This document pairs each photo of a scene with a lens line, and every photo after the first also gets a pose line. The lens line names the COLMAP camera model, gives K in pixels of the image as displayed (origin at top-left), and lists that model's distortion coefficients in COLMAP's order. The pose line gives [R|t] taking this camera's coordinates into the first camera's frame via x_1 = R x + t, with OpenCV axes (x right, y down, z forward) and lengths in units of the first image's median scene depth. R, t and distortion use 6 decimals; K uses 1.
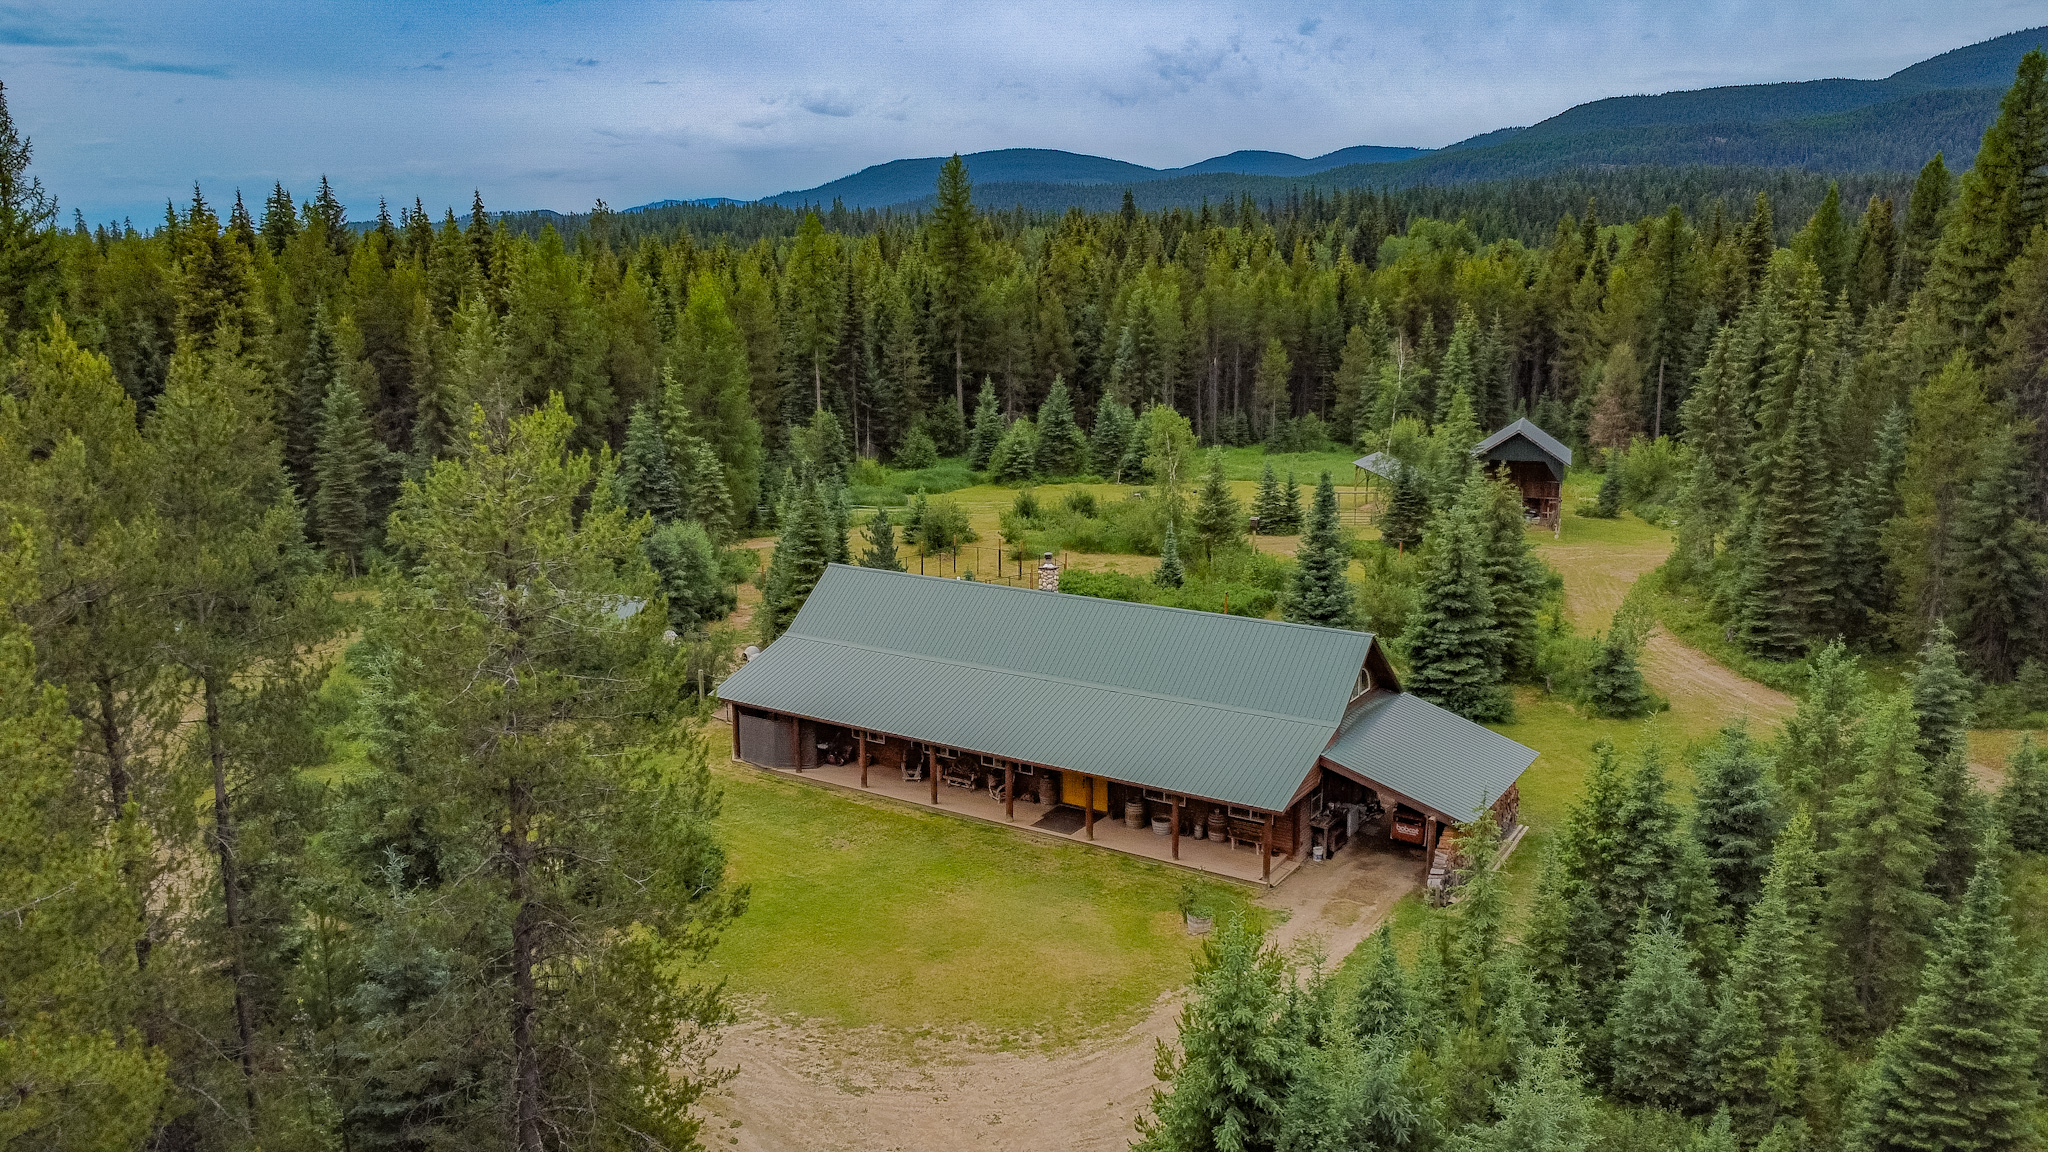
lens RADIAL K [[1483.8, 0, 1024.0], [0, 1483.8, 576.0], [0, 0, 1]] dist [-0.026761, -0.013430]
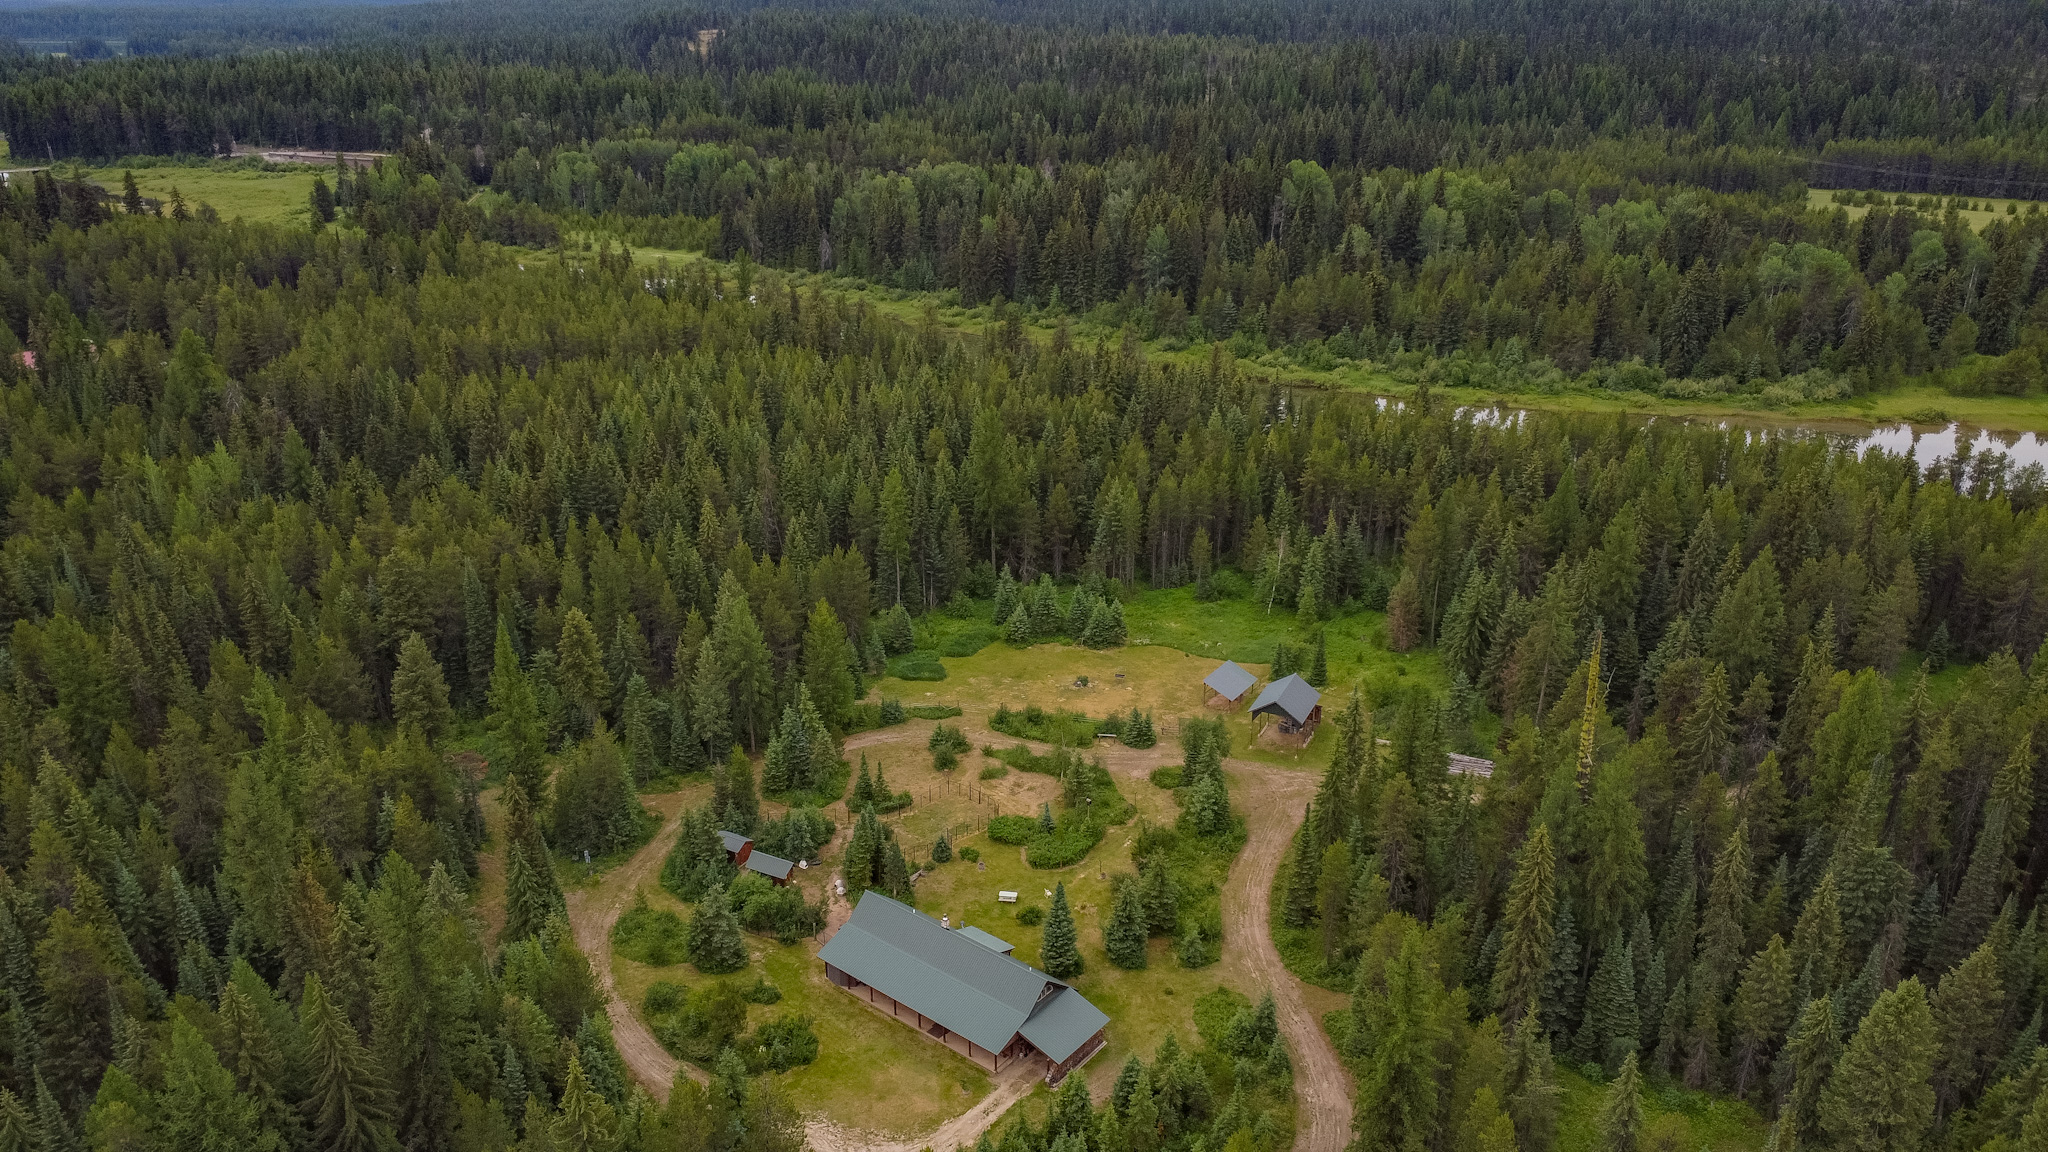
lens RADIAL K [[1483.8, 0, 1024.0], [0, 1483.8, 576.0], [0, 0, 1]] dist [-0.026761, -0.013430]
pose [[0.994848, 0.043864, -0.091400, 0.205969], [-0.026751, 0.983181, 0.180662, -0.603856], [0.097788, -0.177286, 0.979289, -0.797926]]
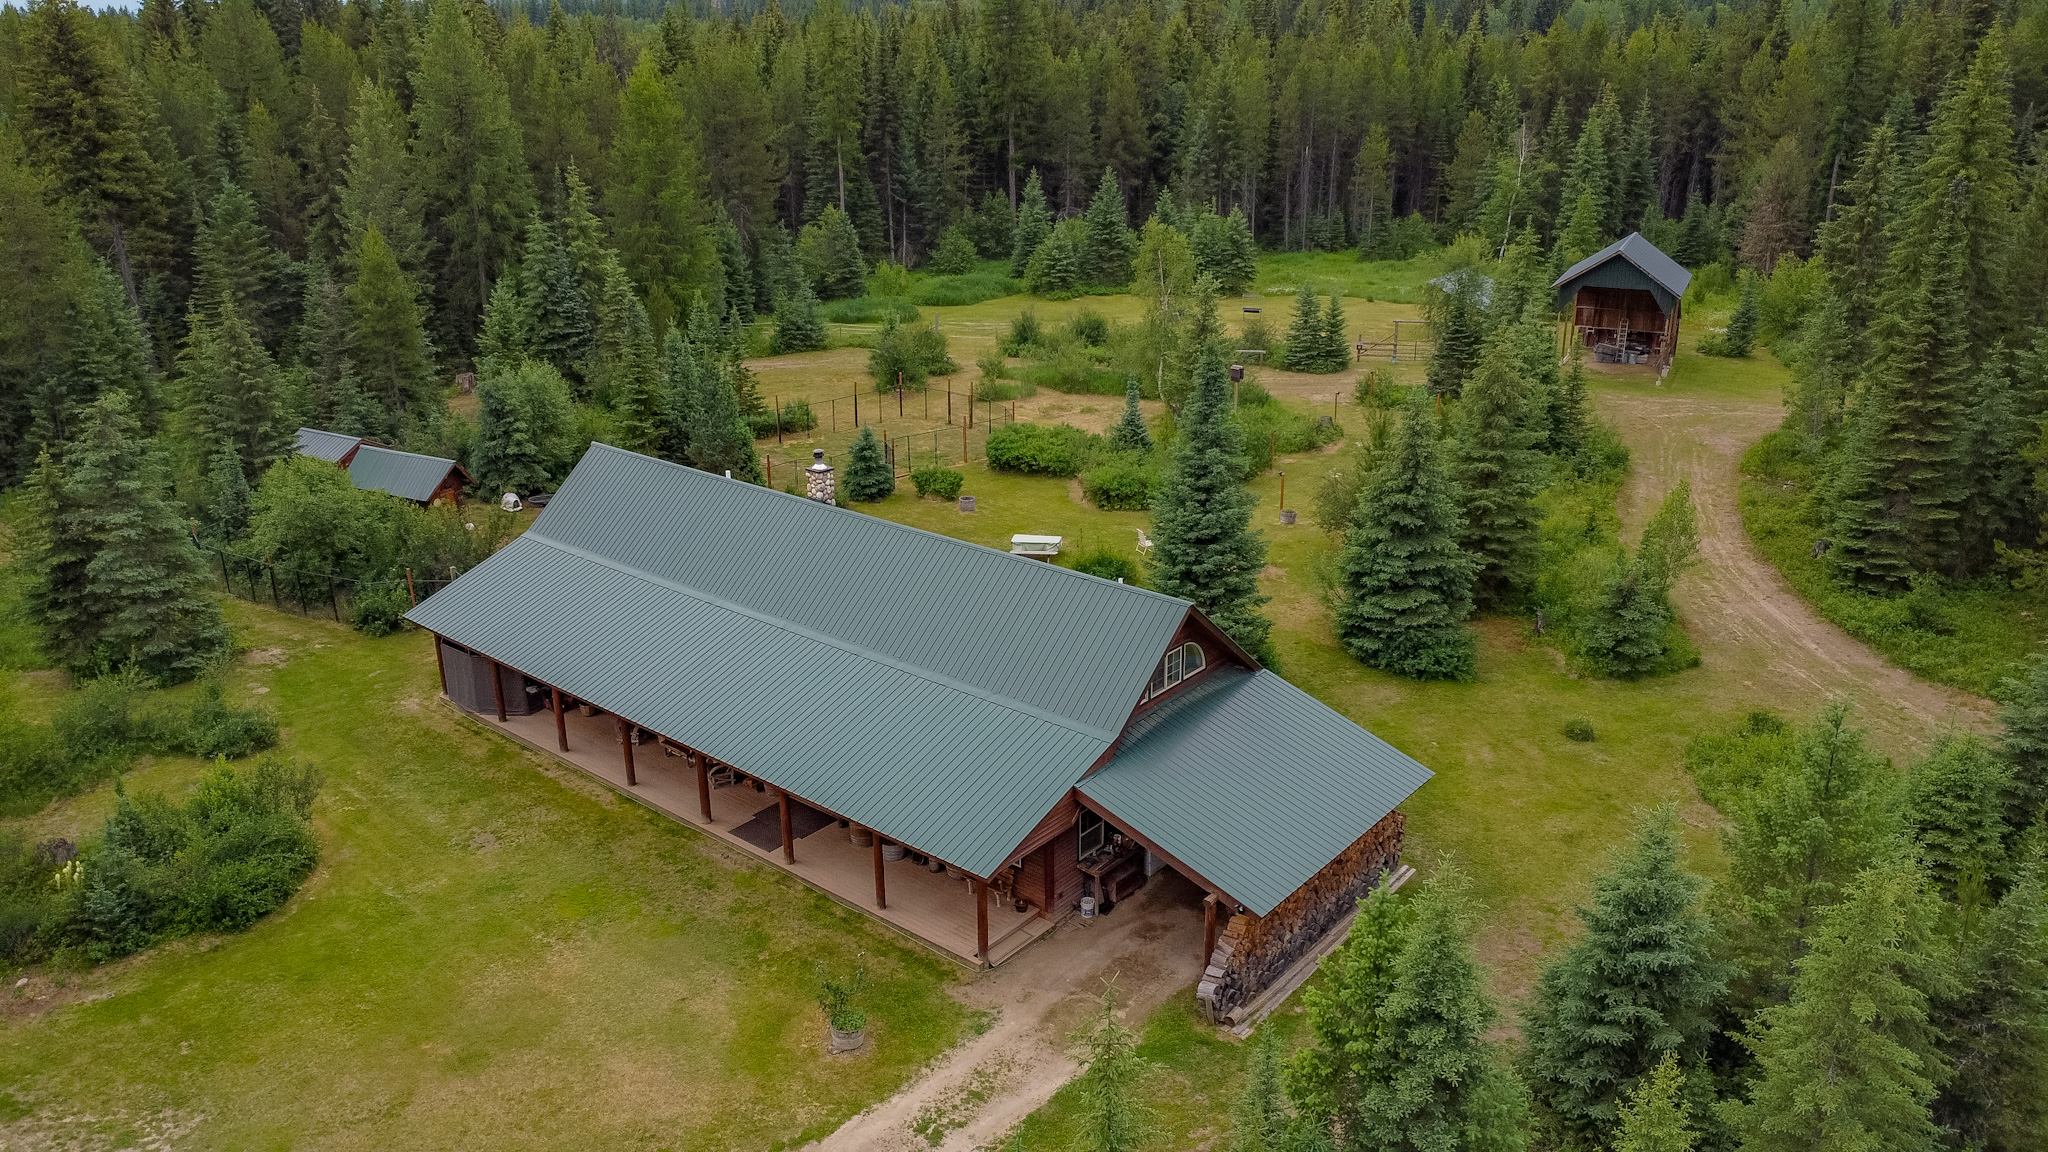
lens RADIAL K [[1483.8, 0, 1024.0], [0, 1483.8, 576.0], [0, 0, 1]] dist [-0.026761, -0.013430]
pose [[0.992786, 0.038924, -0.113407, 0.117703], [-0.021913, 0.988811, 0.147552, -0.037140], [0.117882, -0.144003, 0.982531, 0.151671]]
